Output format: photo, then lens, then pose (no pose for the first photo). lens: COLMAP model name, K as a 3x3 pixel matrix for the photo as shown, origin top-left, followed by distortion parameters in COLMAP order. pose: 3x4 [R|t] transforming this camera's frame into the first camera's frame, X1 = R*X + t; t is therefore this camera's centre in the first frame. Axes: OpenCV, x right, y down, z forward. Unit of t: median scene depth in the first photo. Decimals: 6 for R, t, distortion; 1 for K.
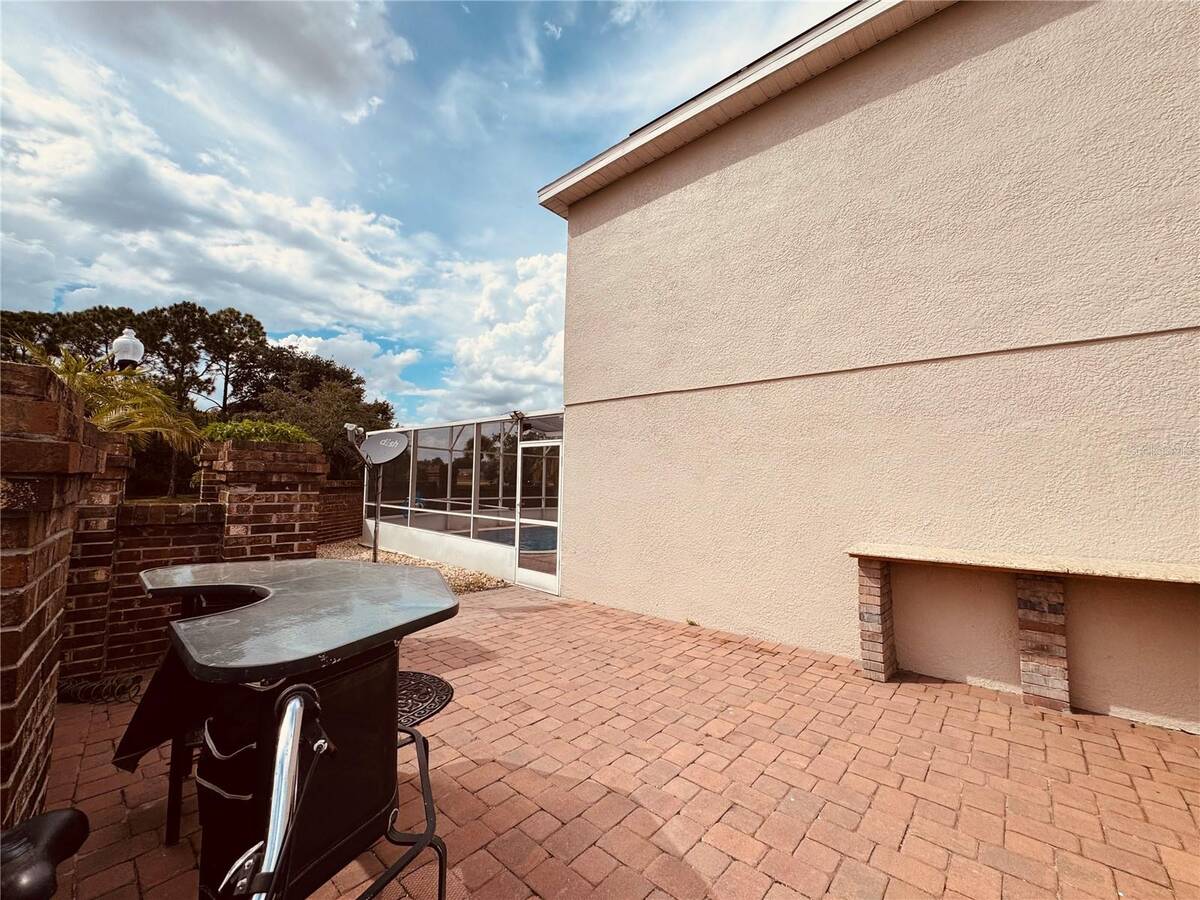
lens RADIAL K [[477.1, 0, 601.4], [0, 477.1, 452.7], [0, 0, 1]] dist [-0.002788, 0.000279]
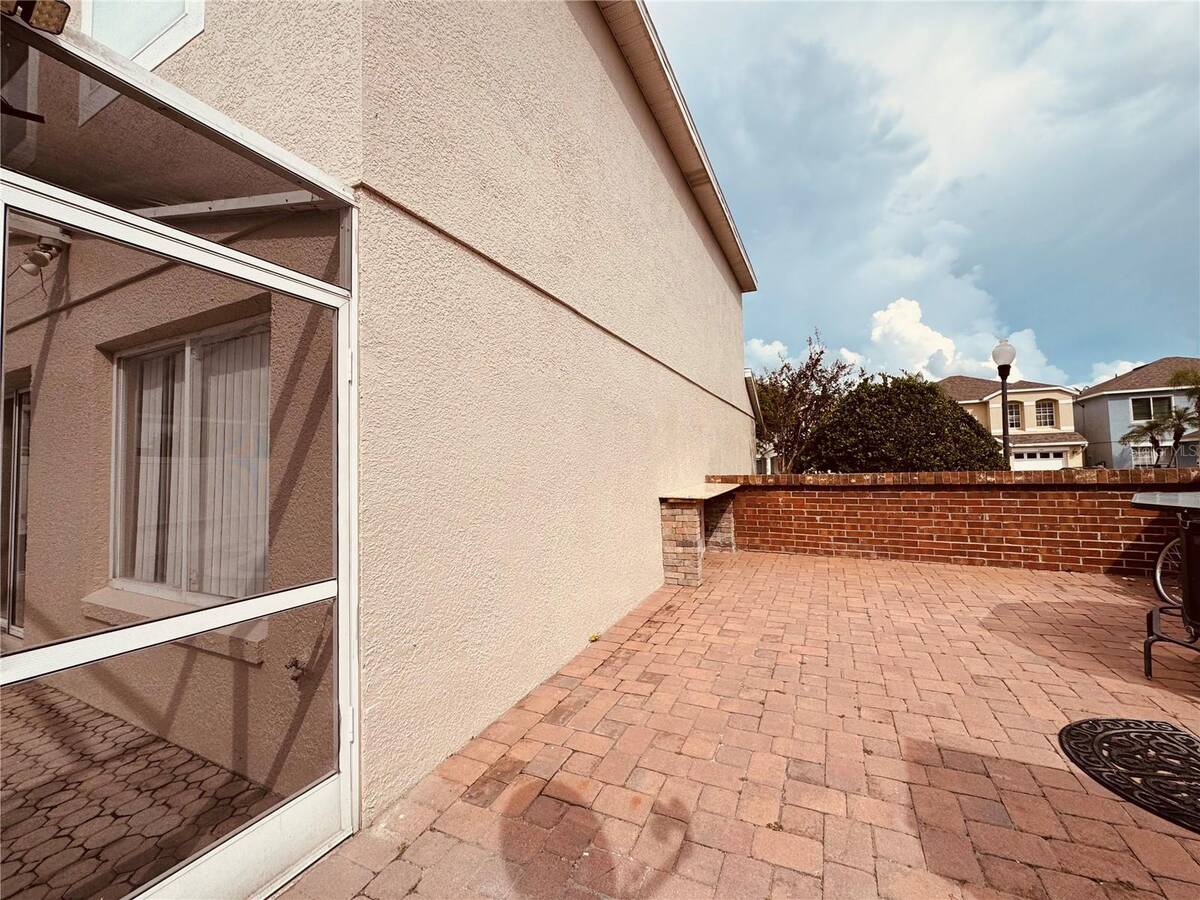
lens RADIAL K [[477.1, 0, 599.7], [0, 477.1, 442.9], [0, 0, 1]] dist [-0.002788, 0.000279]
pose [[-0.270649, 0.039918, 0.961850, -0.599682], [-0.038570, 0.997888, -0.052267, 0.110051], [-0.961905, -0.051245, -0.268538, 1.371939]]
